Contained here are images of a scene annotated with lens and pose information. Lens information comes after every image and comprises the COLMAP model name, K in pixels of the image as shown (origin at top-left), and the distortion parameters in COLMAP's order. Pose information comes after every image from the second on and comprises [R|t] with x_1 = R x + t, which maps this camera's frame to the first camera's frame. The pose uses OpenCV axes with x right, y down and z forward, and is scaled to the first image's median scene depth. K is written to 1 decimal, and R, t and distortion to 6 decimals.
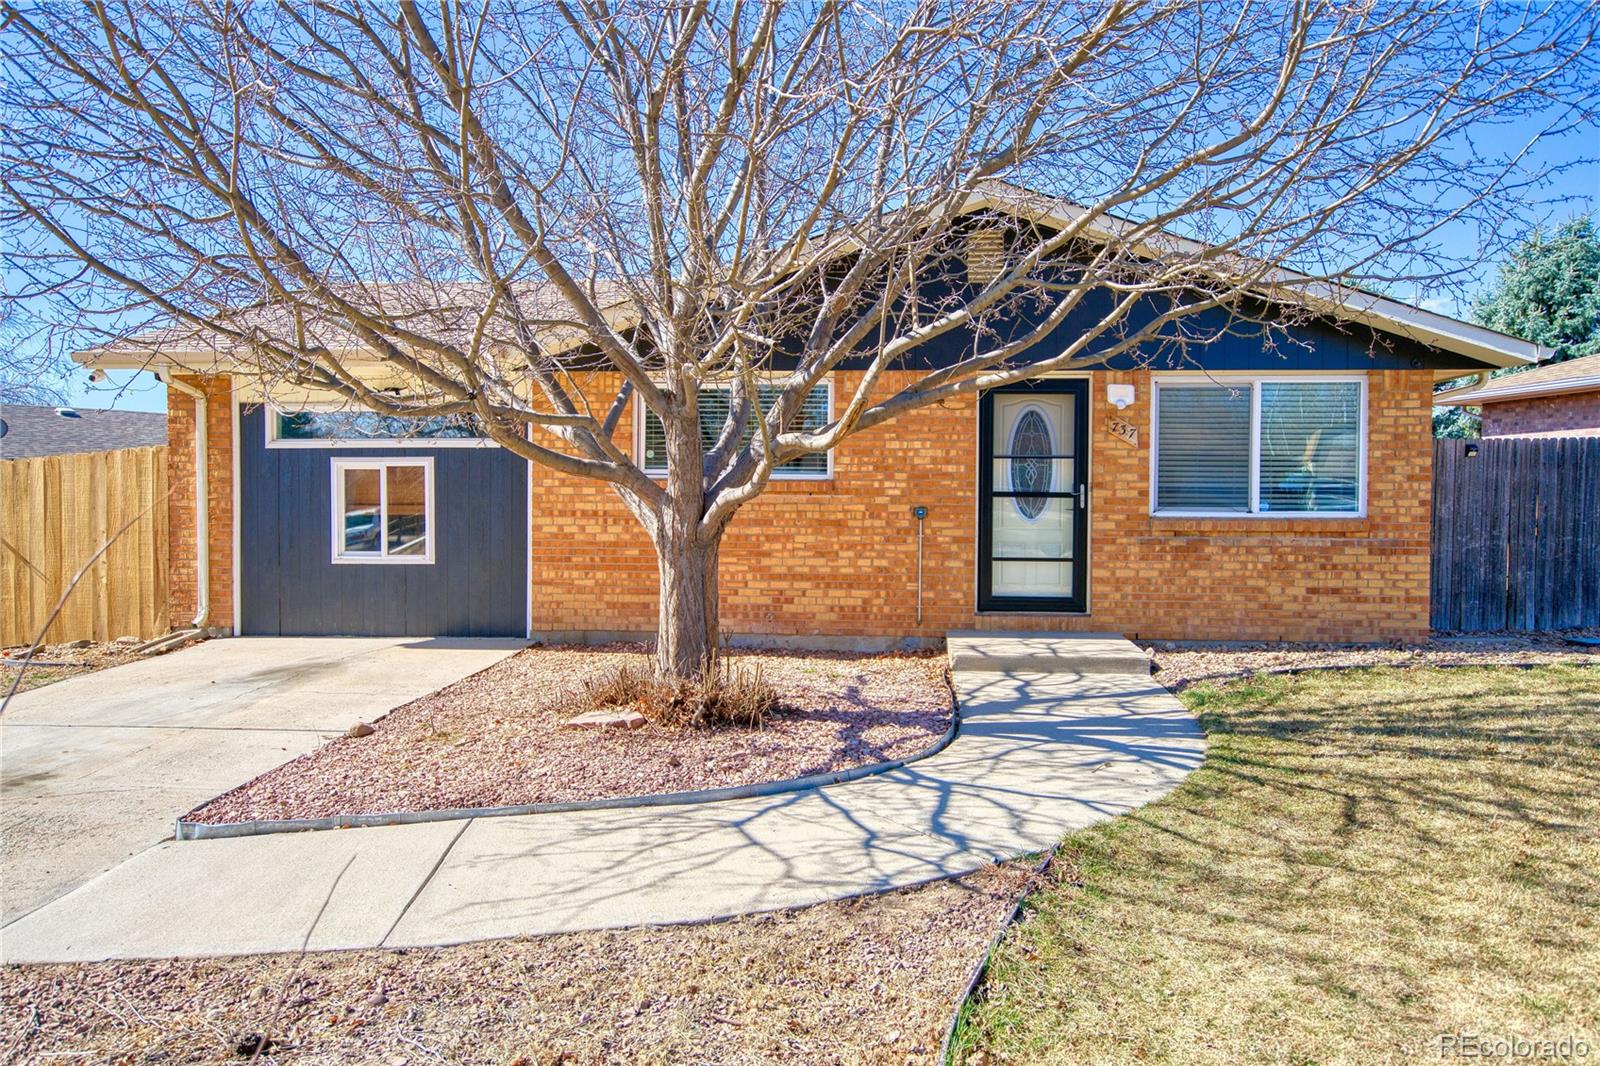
lens RADIAL K [[1199.6, 0, 799.8], [0, 1199.6, 527.2], [0, 0, 1]] dist [0.012274, 0.001953]
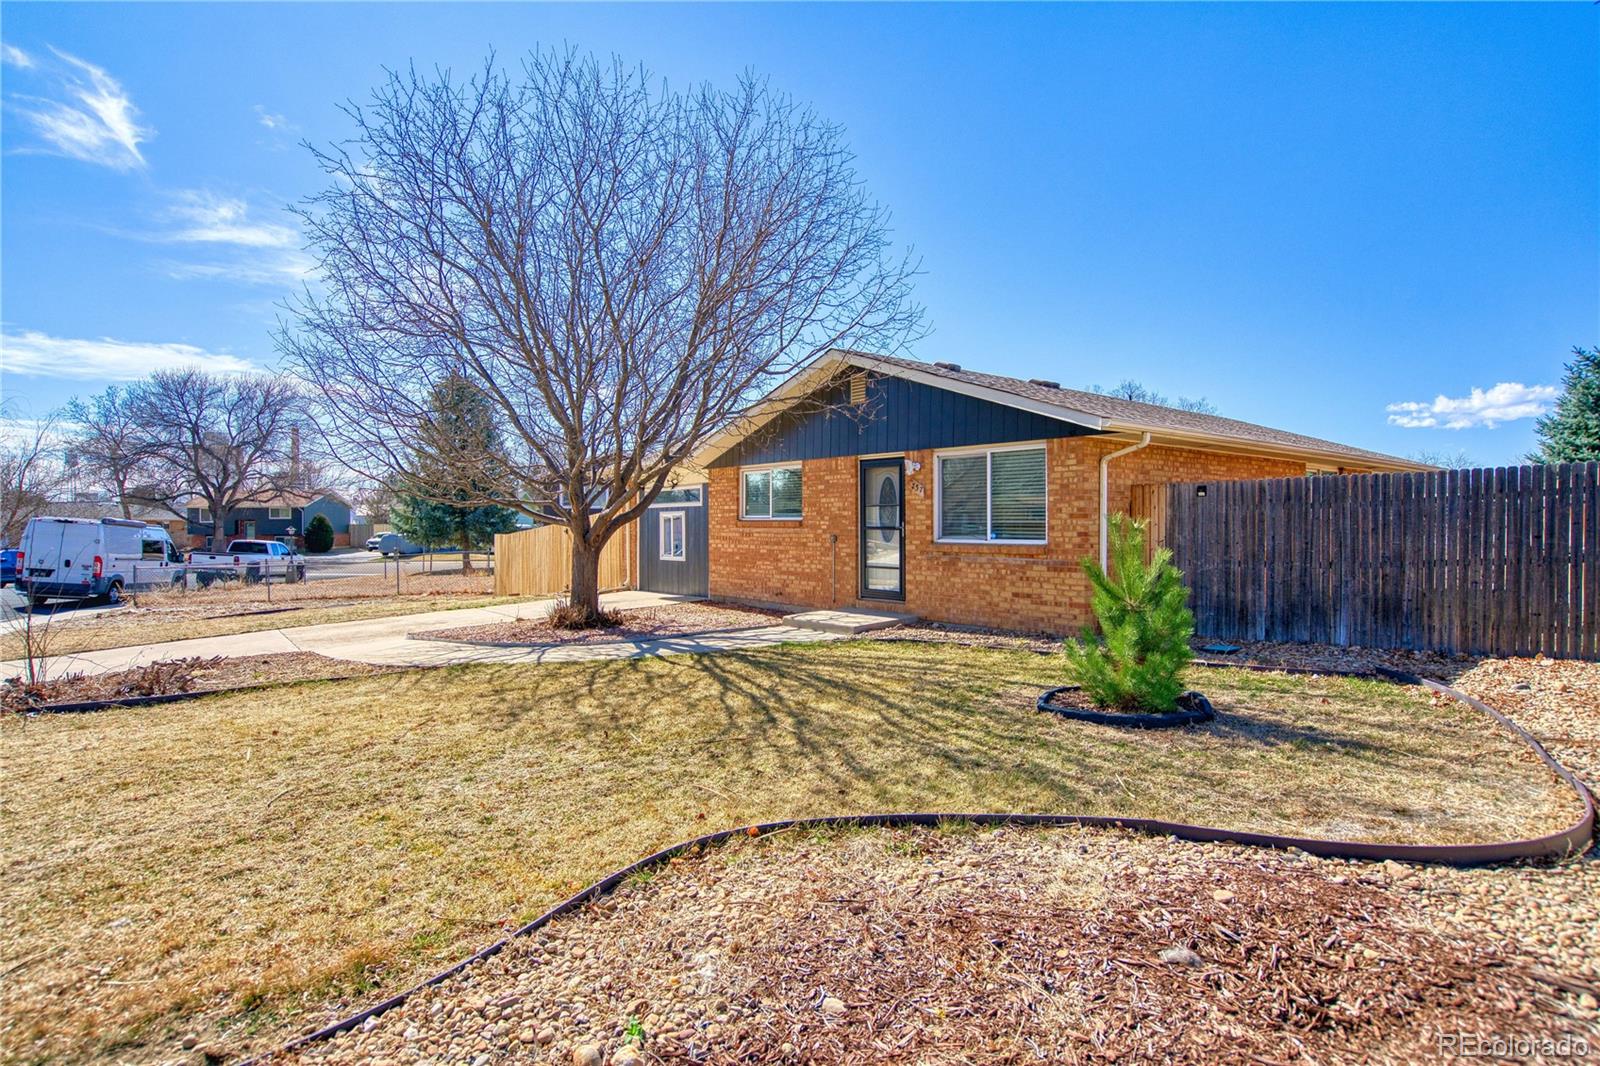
lens RADIAL K [[839.7, 0, 800.4], [0, 839.7, 536.5], [0, 0, 1]] dist [-0.007020, -0.002128]
pose [[0.699559, 0.004237, -0.714562, 0.945602], [-0.006127, 0.999981, -0.000069, -0.015202], [0.714548, 0.004426, 0.699572, 0.110188]]
